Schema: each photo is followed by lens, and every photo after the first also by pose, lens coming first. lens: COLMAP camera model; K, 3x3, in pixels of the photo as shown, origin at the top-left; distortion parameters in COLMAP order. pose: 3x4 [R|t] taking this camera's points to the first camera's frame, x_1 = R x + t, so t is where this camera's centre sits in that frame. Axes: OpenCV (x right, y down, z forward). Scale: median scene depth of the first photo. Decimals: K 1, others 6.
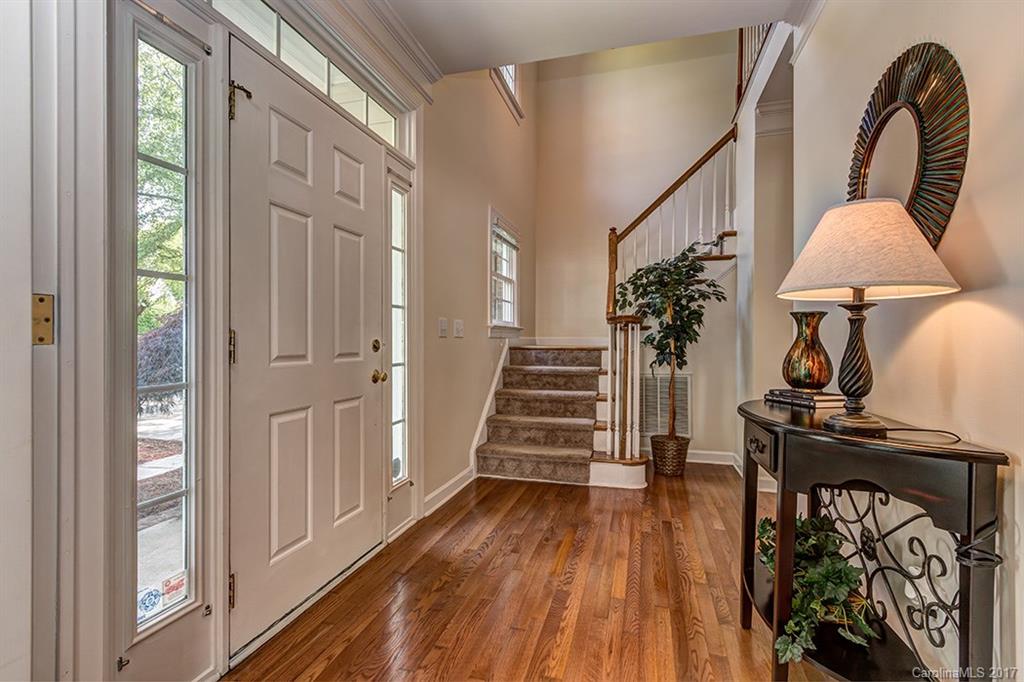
lens RADIAL K [[474.2, 0, 510.8], [0, 474.2, 338.9], [0, 0, 1]] dist [-0.000937, 0.000232]
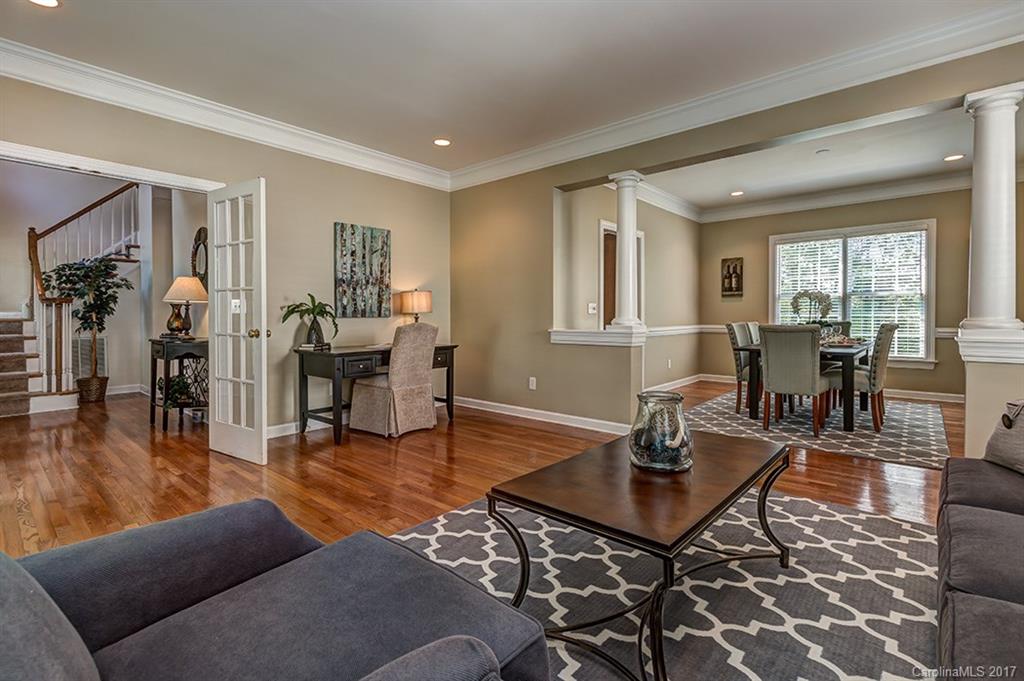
lens RADIAL K [[478.1, 0, 510.6], [0, 478.1, 332.5], [0, 0, 1]] dist [0.001333, 0.000004]
pose [[0.438136, -0.031289, 0.898364, -0.453703], [-0.006900, 0.999248, 0.038167, -0.004751], [-0.898882, -0.022921, 0.437590, -0.873012]]
